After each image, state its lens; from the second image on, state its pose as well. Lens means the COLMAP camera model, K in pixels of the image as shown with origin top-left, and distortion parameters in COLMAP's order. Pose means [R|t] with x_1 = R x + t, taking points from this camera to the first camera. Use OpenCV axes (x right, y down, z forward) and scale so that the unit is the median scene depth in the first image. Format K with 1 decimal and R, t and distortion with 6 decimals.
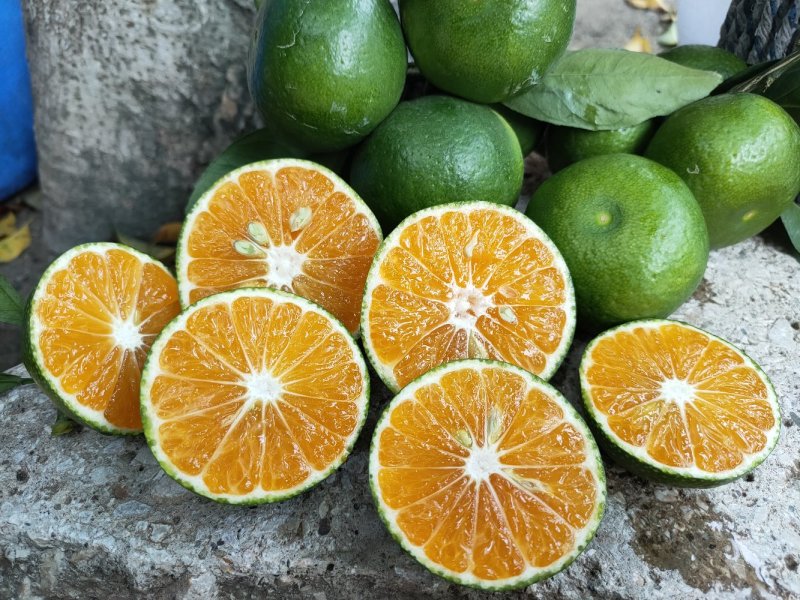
lens RADIAL K [[638.0, 0, 409.1], [0, 638.0, 337.0], [0, 0, 1]] dist [-0.040656, -0.008108]
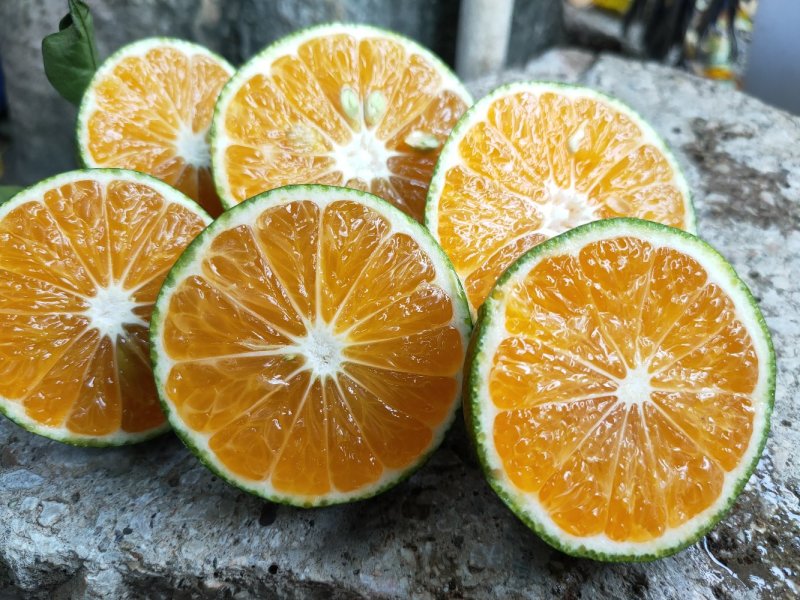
lens RADIAL K [[649.4, 0, 404.2], [0, 649.4, 333.7], [0, 0, 1]] dist [-0.036367, -0.011153]
pose [[0.998889, 0.019511, -0.042905, 0.052226], [-0.017088, 0.998277, 0.056134, 0.046822], [0.043926, -0.055339, 0.997501, 0.273983]]
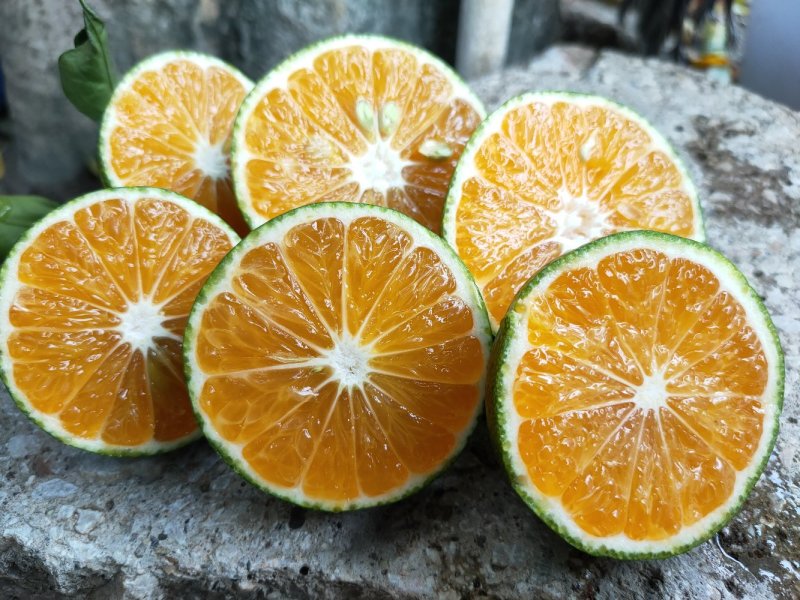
lens RADIAL K [[645.1, 0, 397.9], [0, 645.1, 333.0], [0, 0, 1]] dist [-0.027419, -0.022517]
pose [[0.999128, 0.003572, -0.041596, 0.019144], [-0.000214, 0.996758, 0.080461, 0.015600], [0.041749, -0.080381, 0.995889, 0.252976]]
